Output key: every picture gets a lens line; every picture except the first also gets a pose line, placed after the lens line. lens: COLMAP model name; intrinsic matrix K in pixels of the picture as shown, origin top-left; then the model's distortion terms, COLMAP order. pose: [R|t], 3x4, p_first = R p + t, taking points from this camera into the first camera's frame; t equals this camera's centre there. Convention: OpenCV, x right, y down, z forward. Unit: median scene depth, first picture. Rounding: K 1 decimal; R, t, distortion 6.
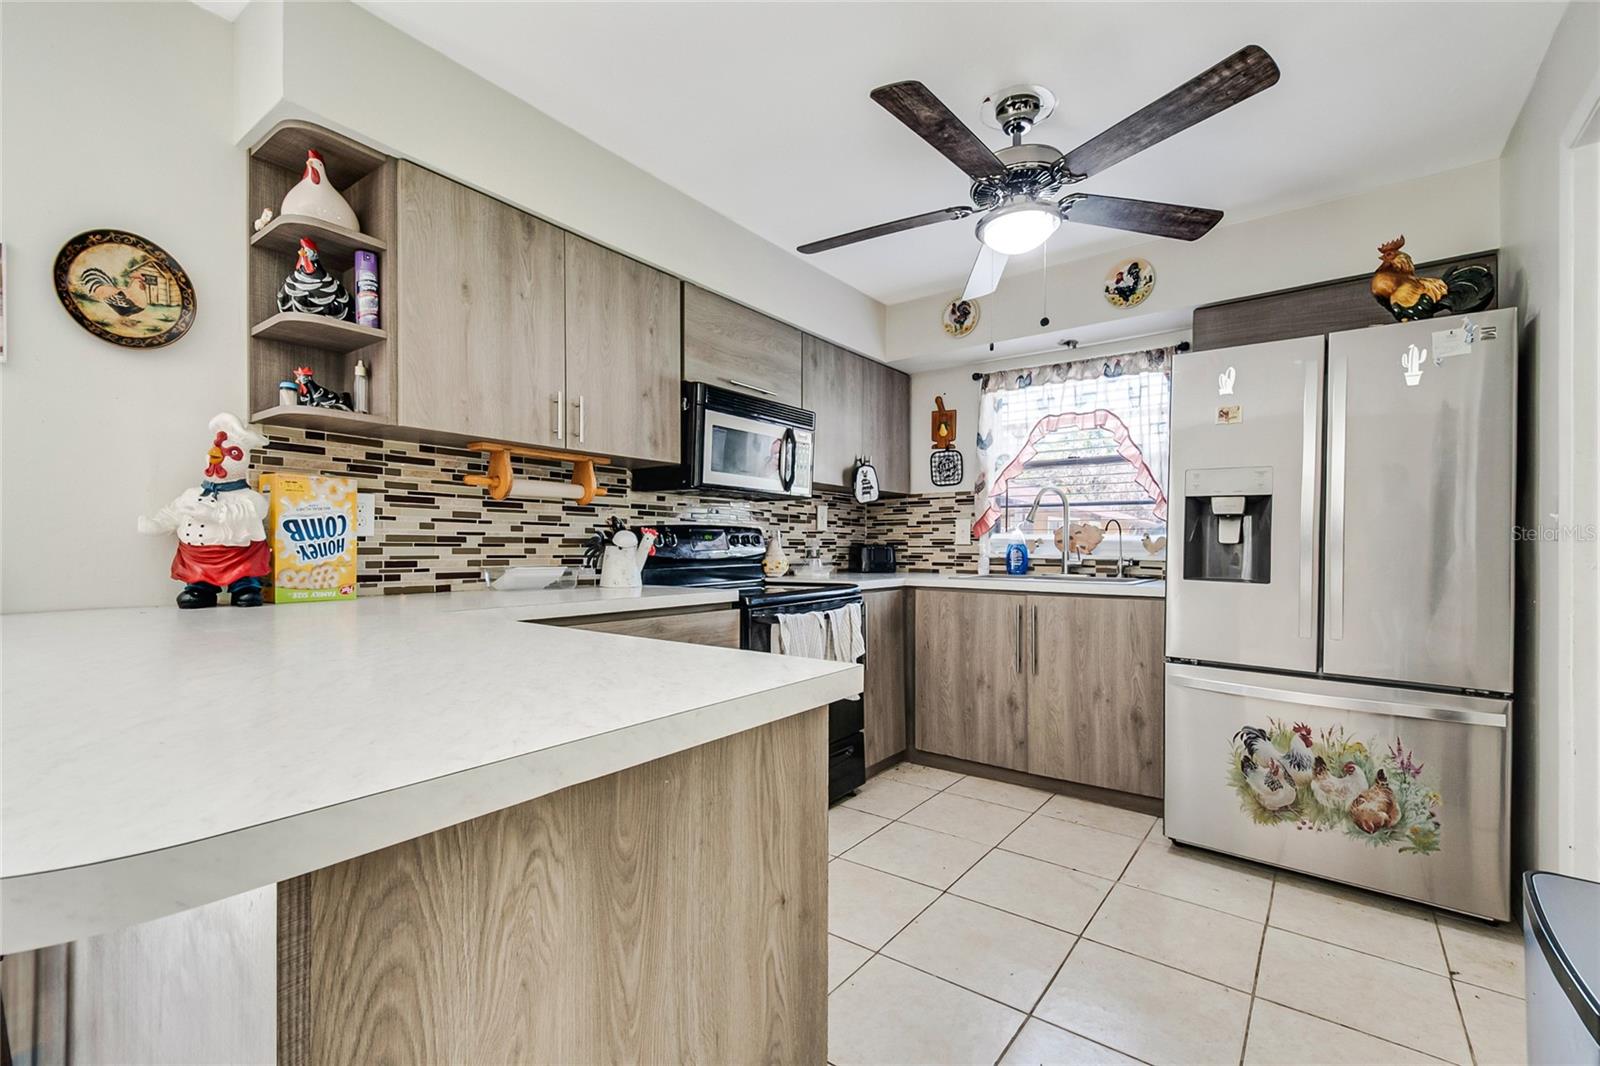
lens RADIAL K [[702.1, 0, 805.6], [0, 702.1, 558.3], [0, 0, 1]] dist [0.021896, -0.019980]
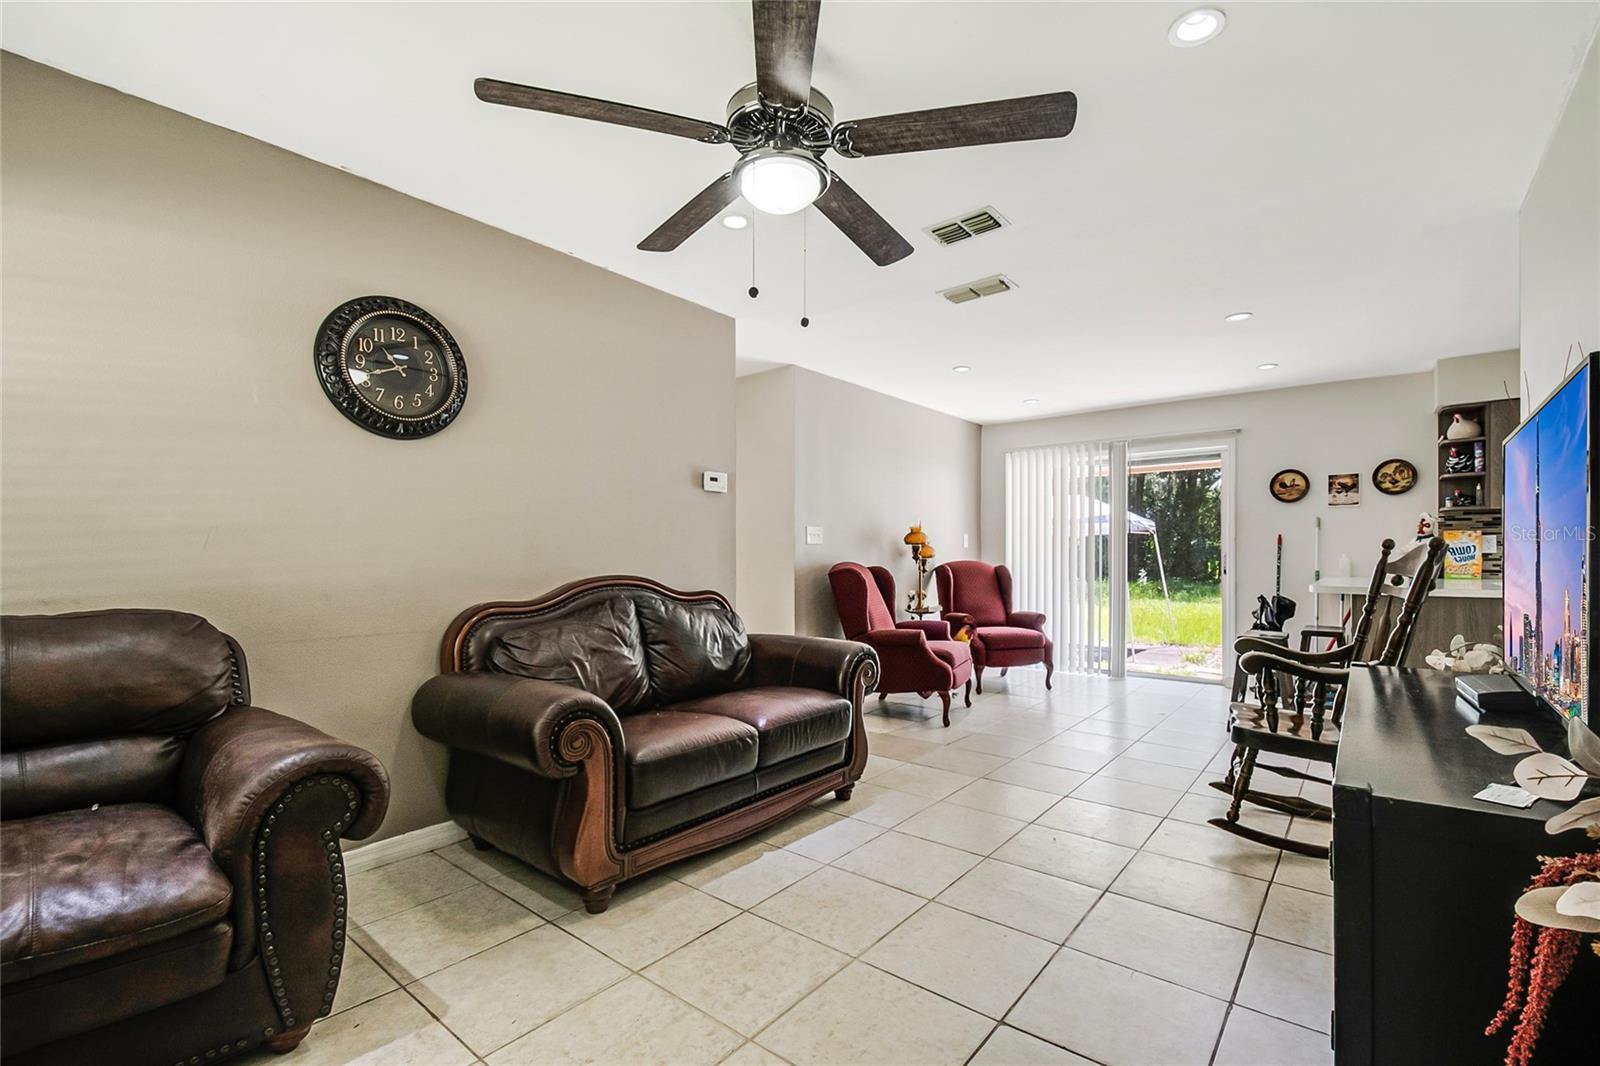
lens RADIAL K [[702.1, 0, 796.9], [0, 702.1, 539.5], [0, 0, 1]] dist [0.021896, -0.019980]
pose [[-0.054607, -0.019464, -0.998318, 1.360140], [-0.006949, 0.999793, -0.019113, -0.011410], [0.998484, 0.005893, -0.054731, -0.875346]]
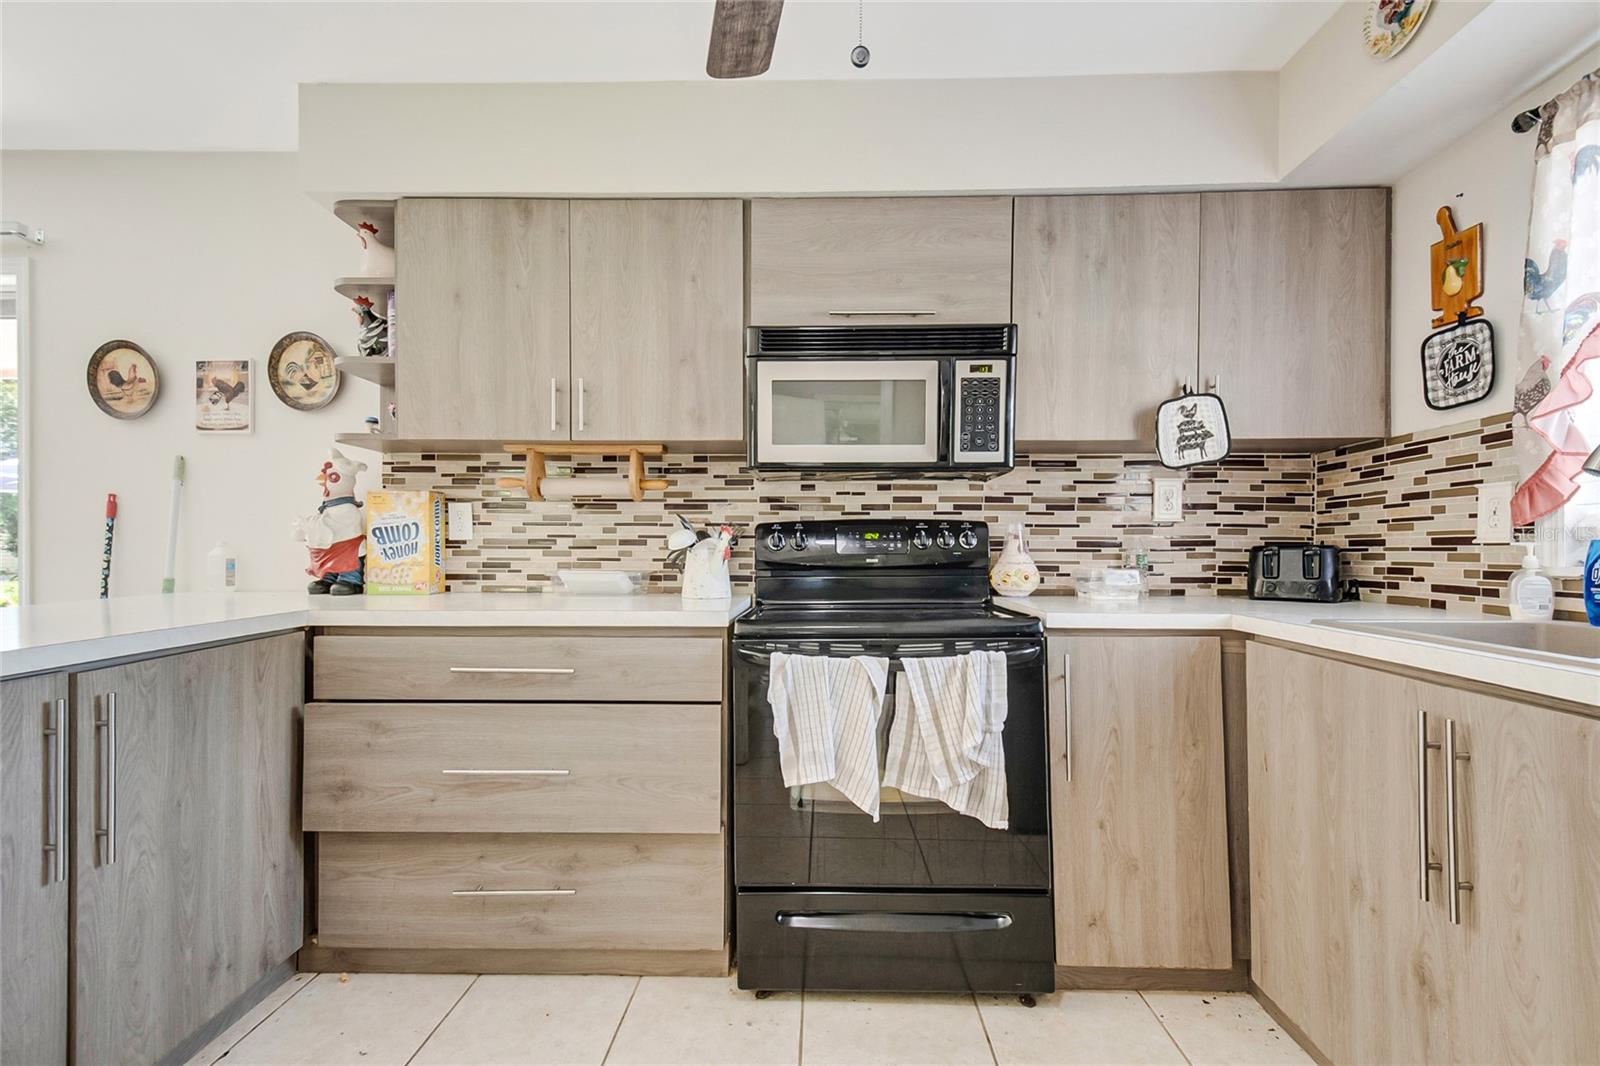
lens RADIAL K [[702.1, 0, 809.7], [0, 702.1, 553.7], [0, 0, 1]] dist [0.021896, -0.019980]
pose [[0.566672, 0.002539, -0.823940, 0.471375], [-0.014054, 0.999880, -0.006585, -0.007085], [0.823824, 0.015312, 0.566639, 0.606833]]
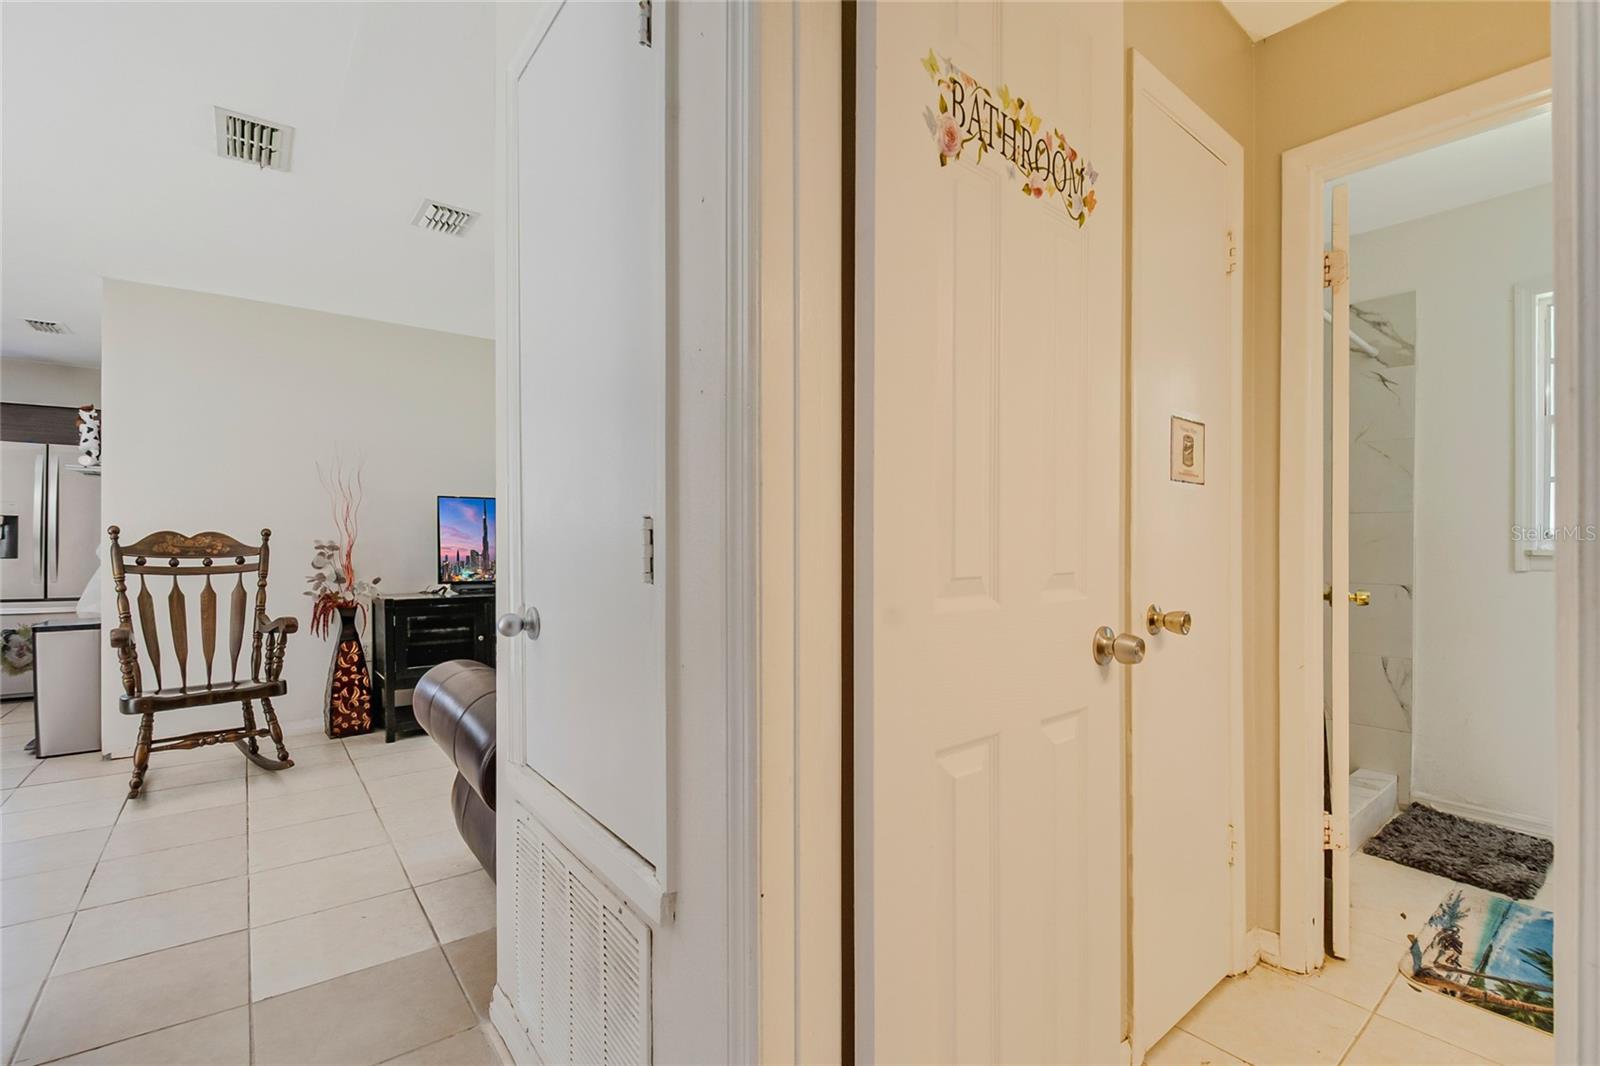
lens RADIAL K [[702.1, 0, 837.7], [0, 702.1, 540.8], [0, 0, 1]] dist [0.021896, -0.019980]
pose [[0.218121, -0.003602, 0.975915, -0.681886], [0.009584, 0.999953, 0.001548, 0.001487], [-0.975875, 0.009015, 0.218145, -1.508266]]
